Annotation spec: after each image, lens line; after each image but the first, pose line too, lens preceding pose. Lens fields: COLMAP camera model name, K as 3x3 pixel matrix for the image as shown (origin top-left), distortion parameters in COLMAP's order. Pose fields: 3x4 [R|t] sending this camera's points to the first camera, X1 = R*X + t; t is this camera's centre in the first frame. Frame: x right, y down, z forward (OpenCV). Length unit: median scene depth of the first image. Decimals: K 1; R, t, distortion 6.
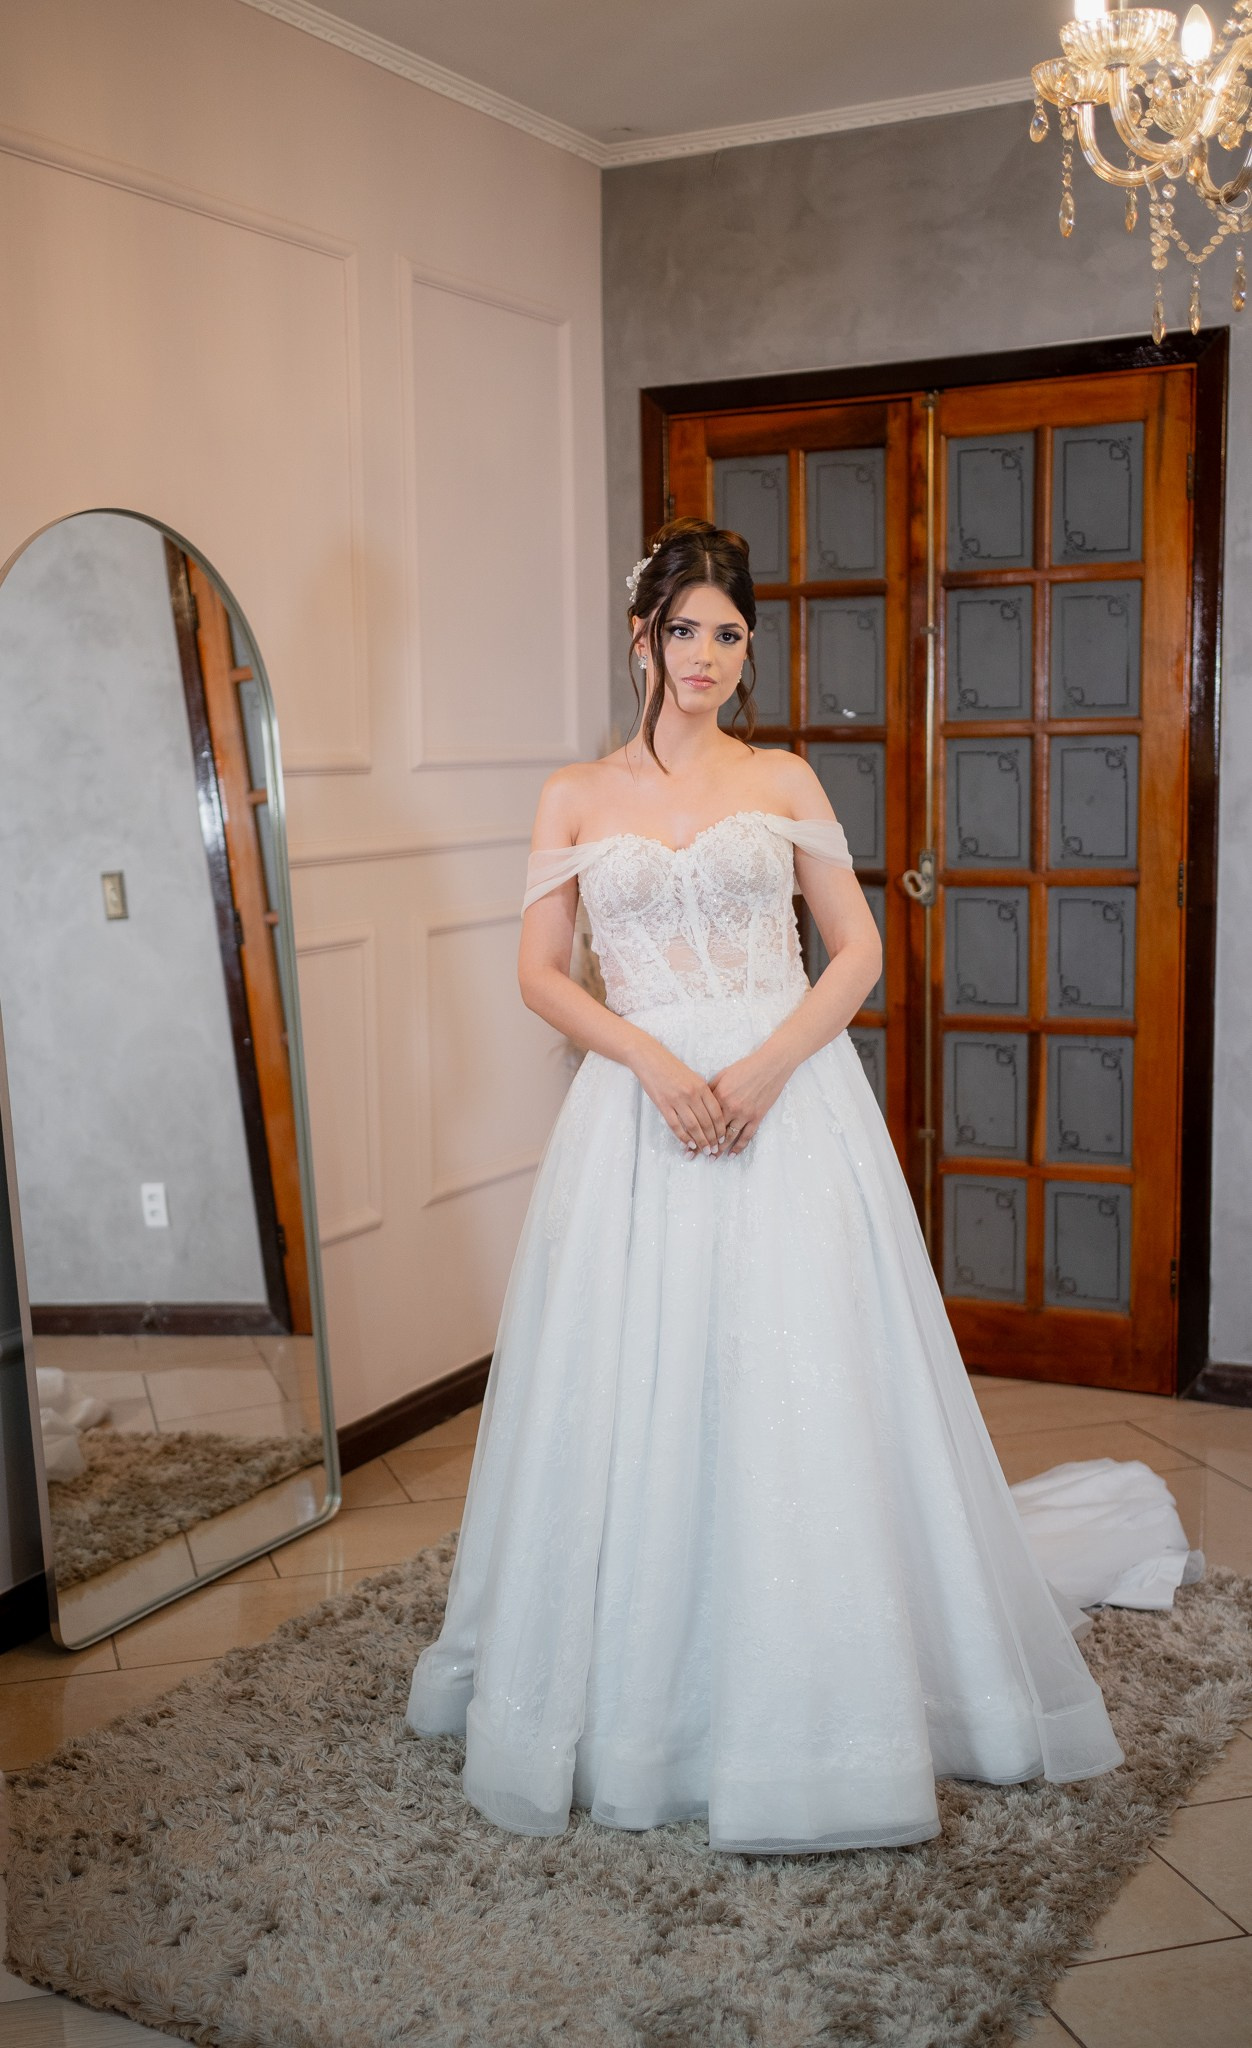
lens RADIAL K [[2156.3, 0, 532.4], [0, 2156.3, 989.0], [0, 0, 1]] dist [-0.001717, 0.002738]
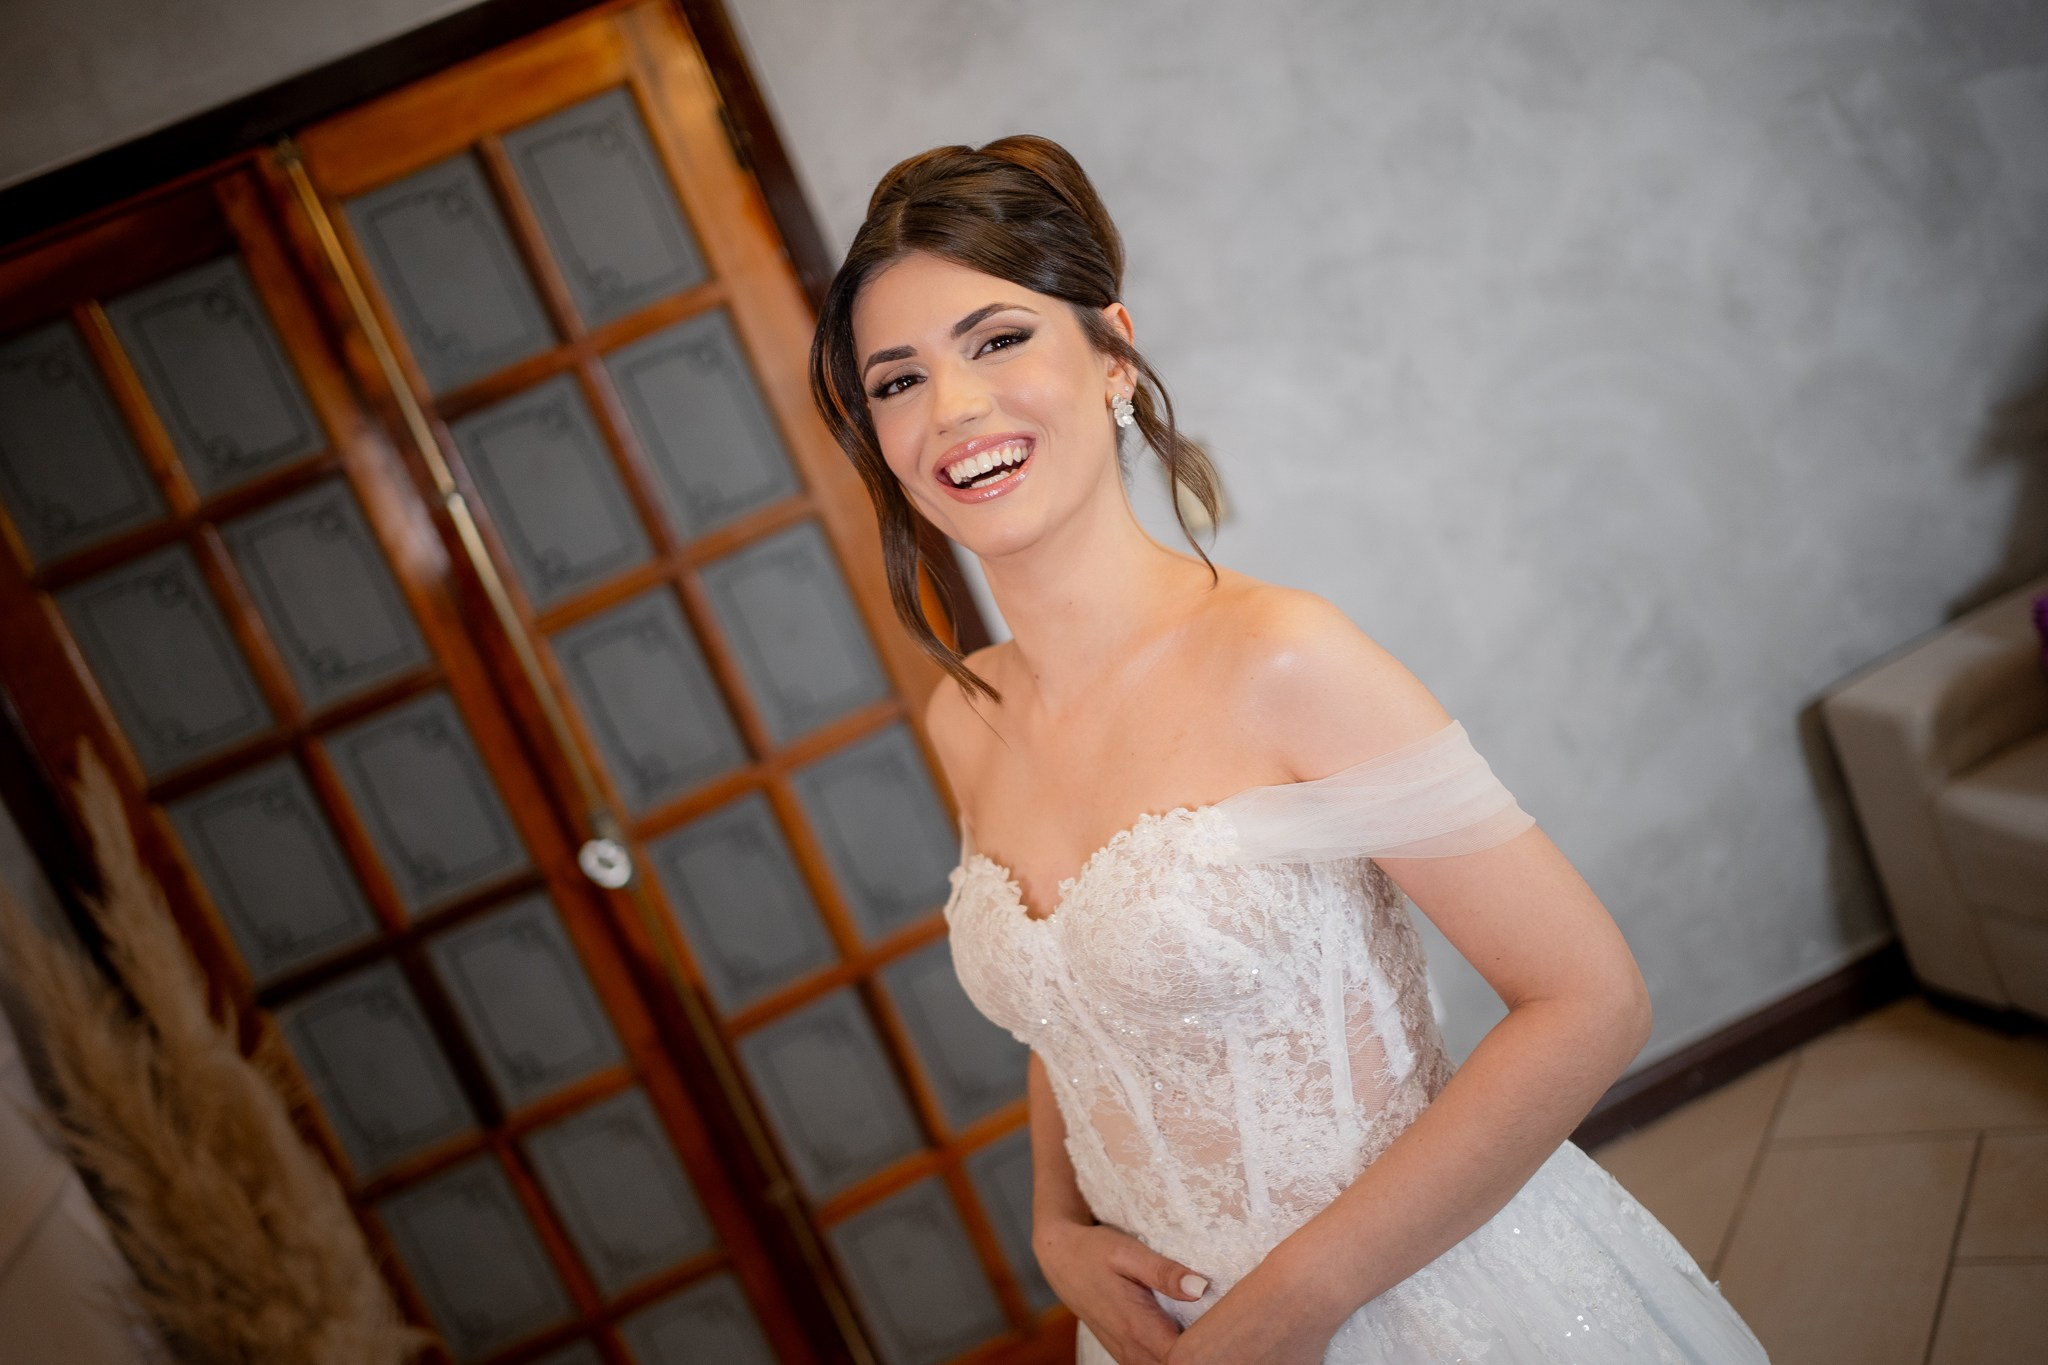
lens RADIAL K [[2102.1, 0, 987.1], [0, 2102.1, 682.0], [0, 0, 1]] dist [-0.021297, 0.136295]
pose [[0.704293, -0.406435, 0.582049, -0.082488], [0.444718, 0.891674, 0.084522, -0.099173], [-0.553351, 0.199319, 0.808749, 0.428173]]
